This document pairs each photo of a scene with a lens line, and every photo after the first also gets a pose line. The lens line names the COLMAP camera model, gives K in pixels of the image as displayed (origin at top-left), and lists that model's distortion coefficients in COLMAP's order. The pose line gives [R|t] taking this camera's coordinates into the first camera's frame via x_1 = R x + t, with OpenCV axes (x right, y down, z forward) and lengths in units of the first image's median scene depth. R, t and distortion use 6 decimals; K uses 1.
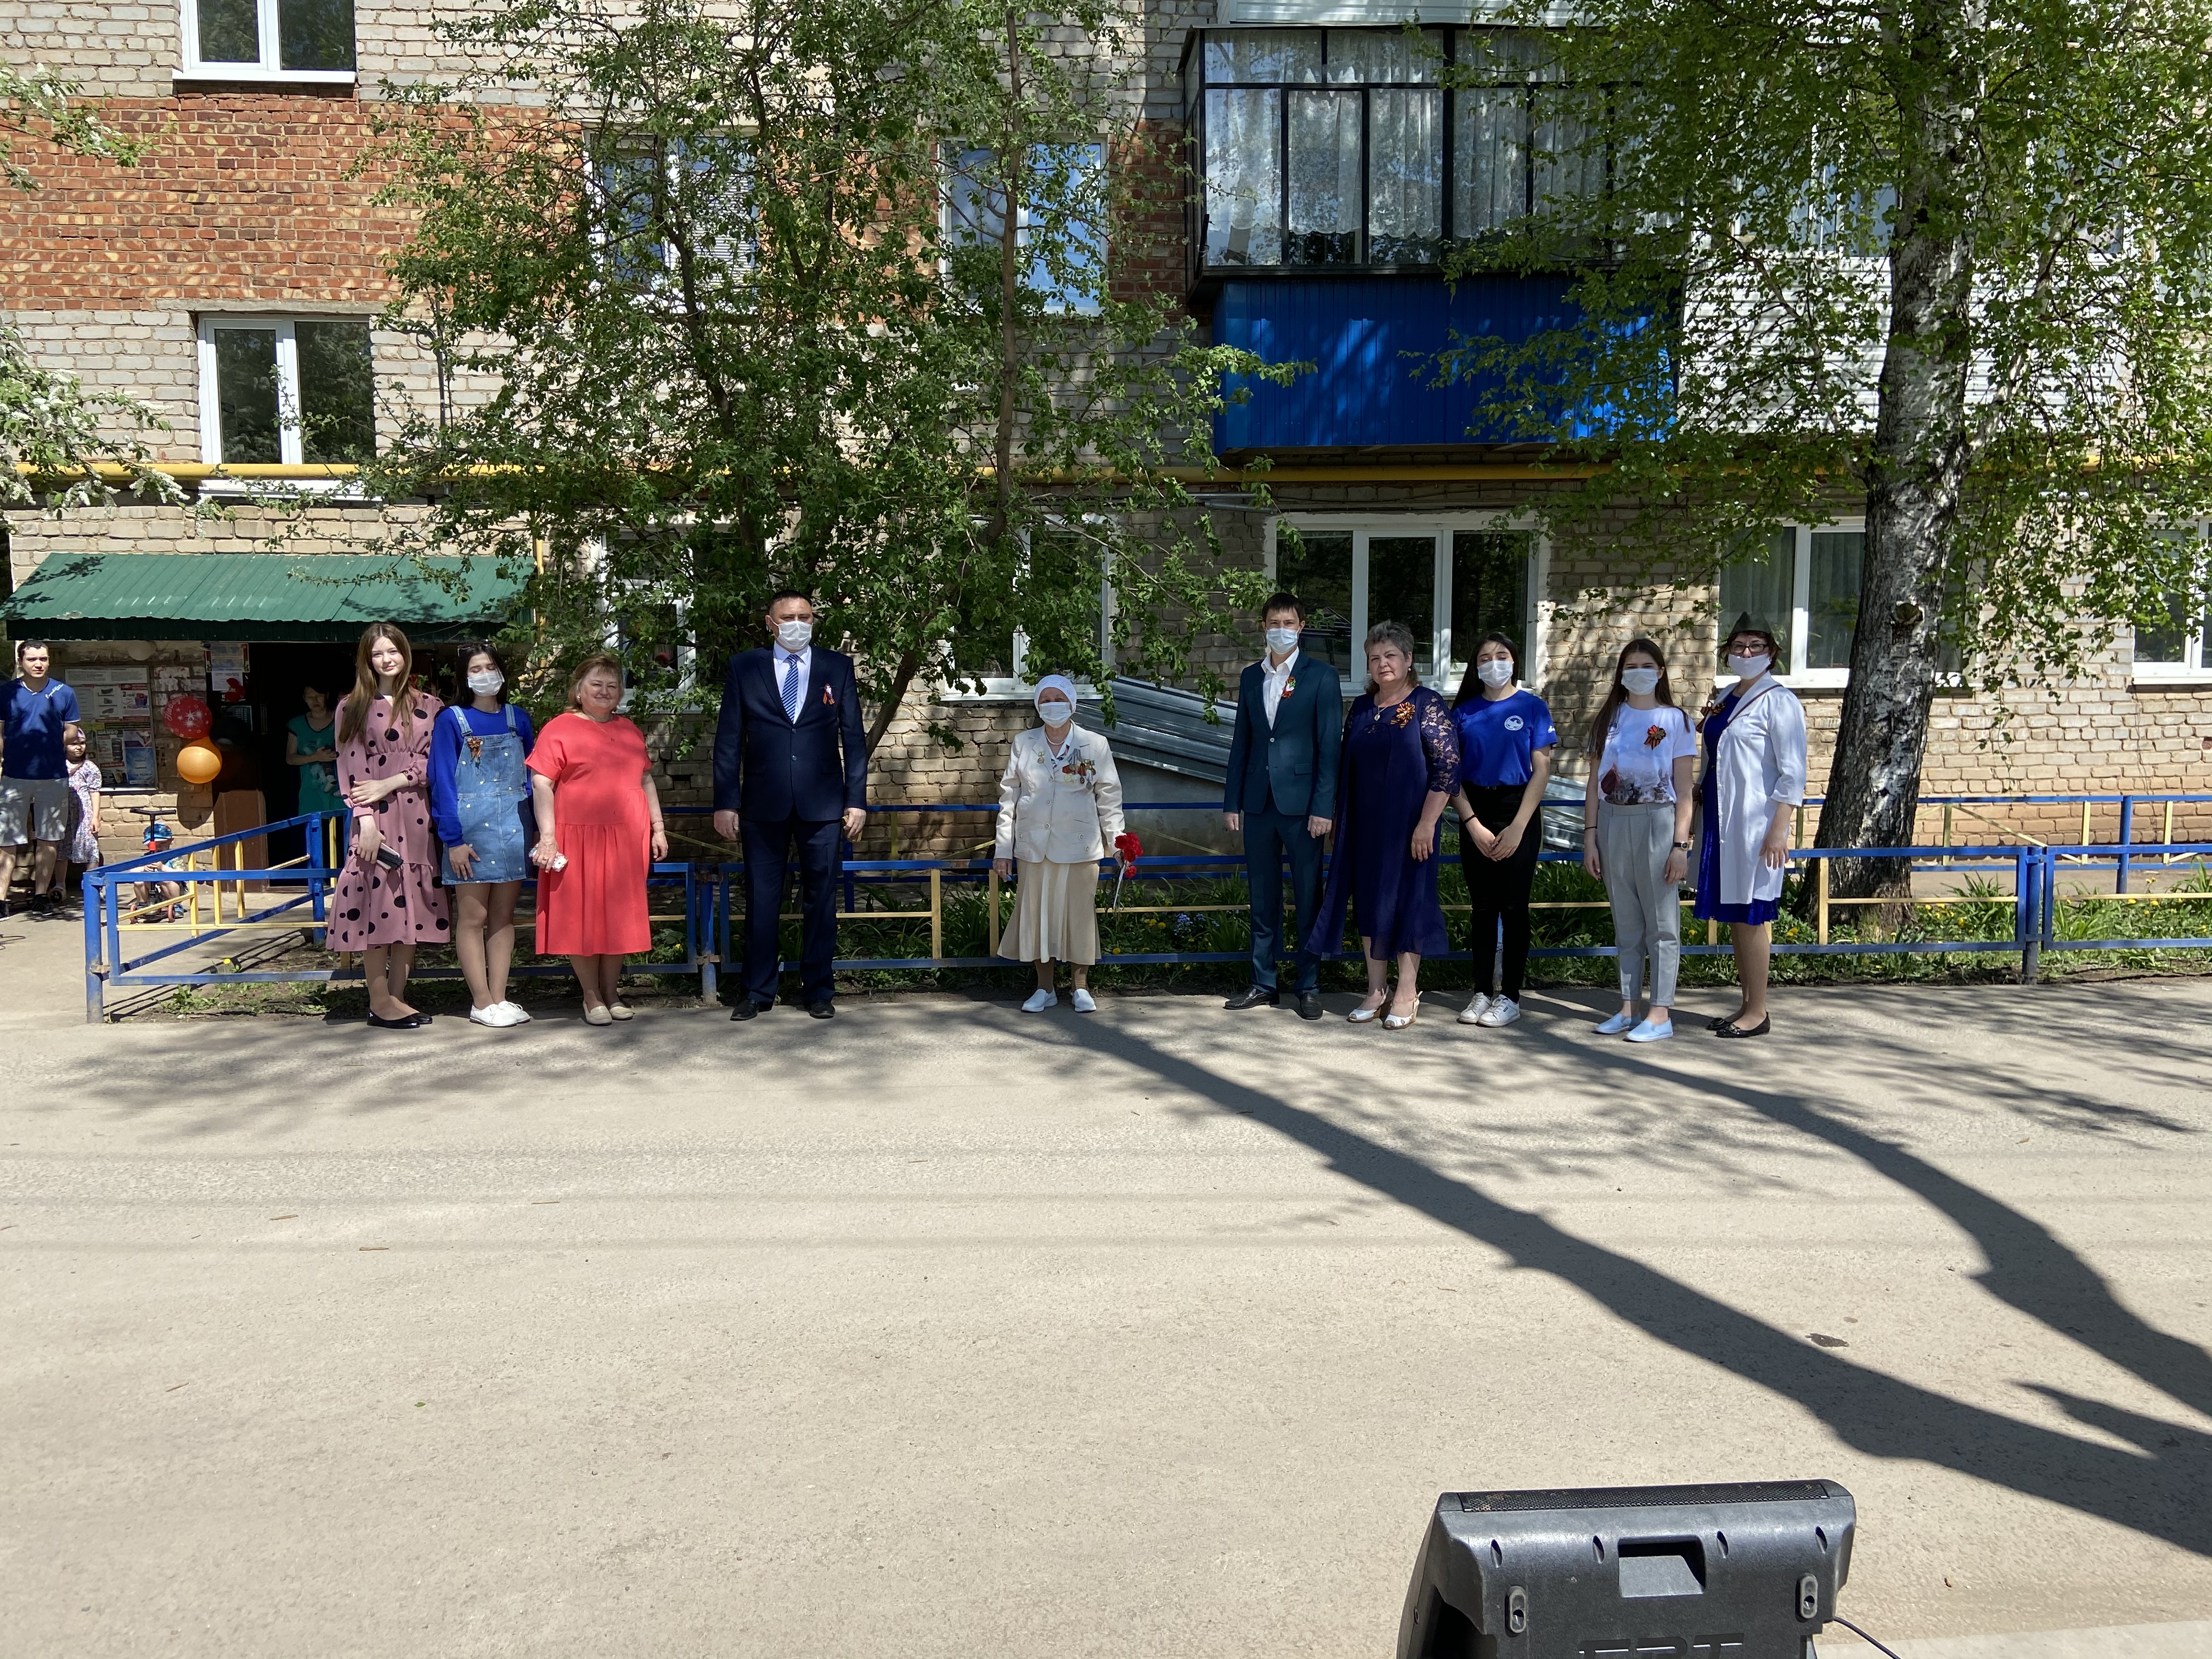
lens RADIAL K [[1752.3, 0, 1081.3], [0, 1752.3, 828.6], [0, 0, 1]] dist [0.118972, -0.167101]
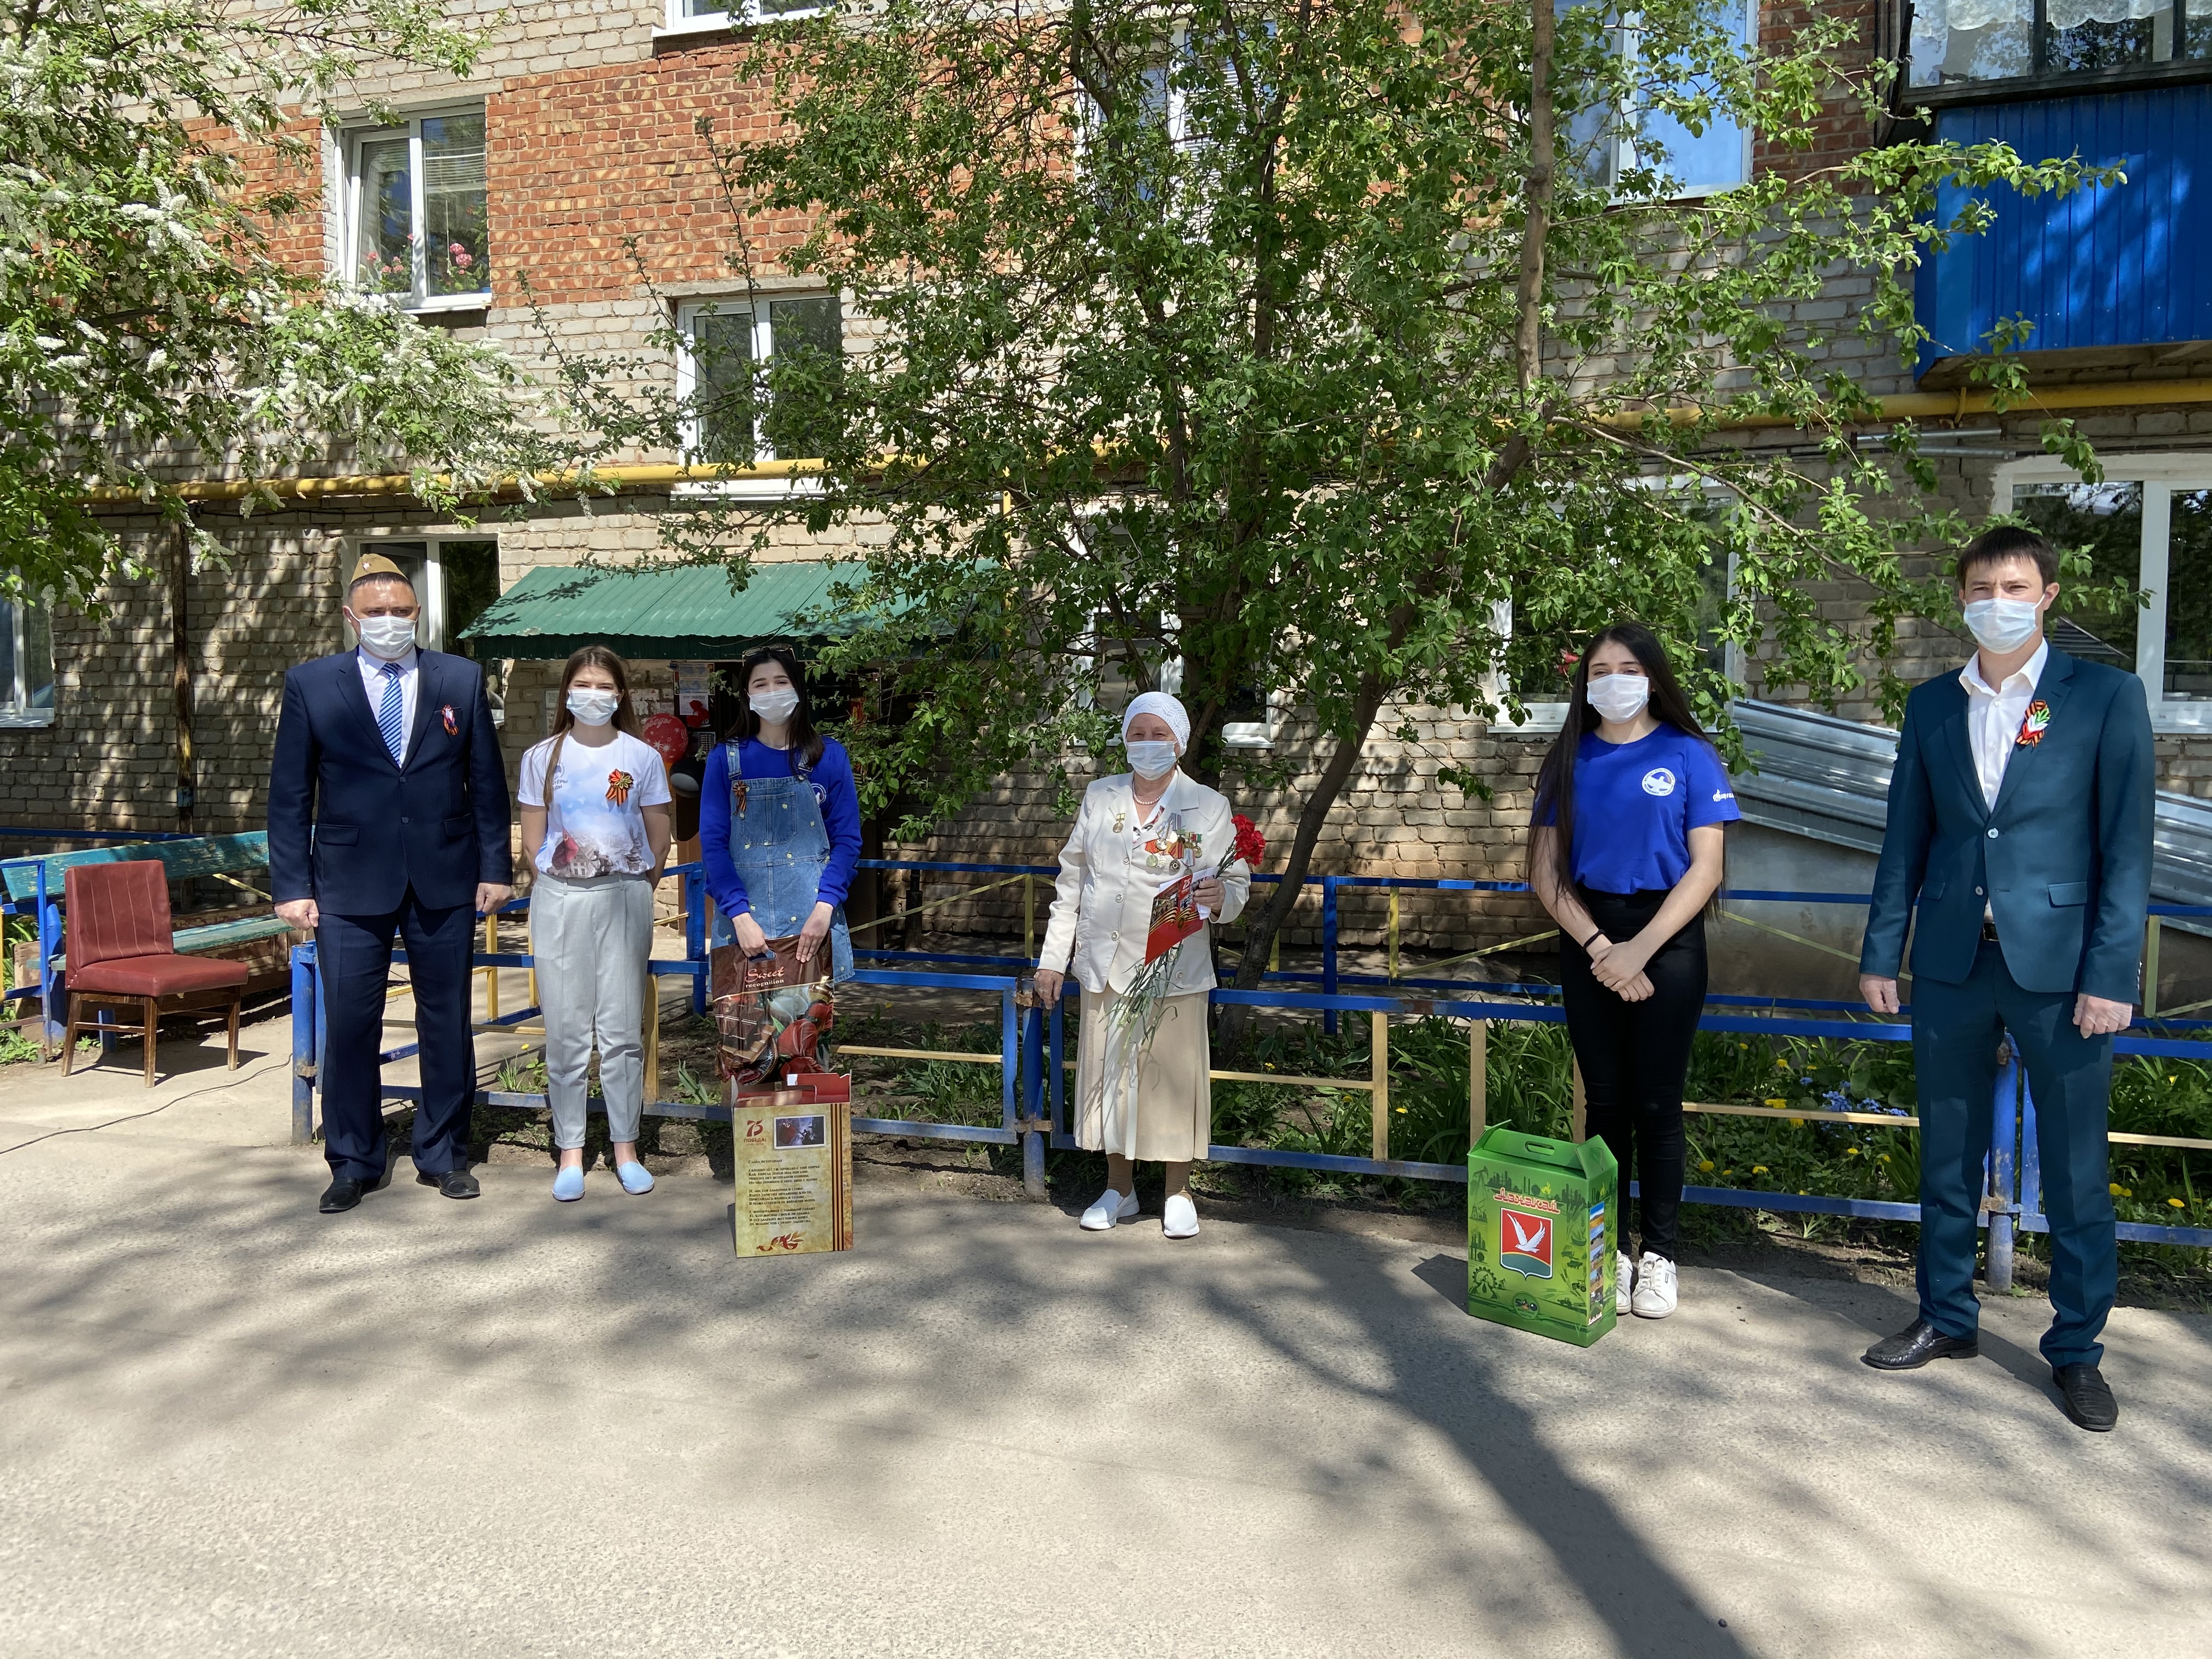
lens RADIAL K [[1752.3, 0, 1081.3], [0, 1752.3, 828.6], [0, 0, 1]] dist [0.118972, -0.167101]
pose [[0.935668, 0.030439, -0.351566, 0.024475], [-0.035832, 0.999319, -0.008842, -0.018972], [0.351057, 0.020871, 0.936122, 0.235821]]
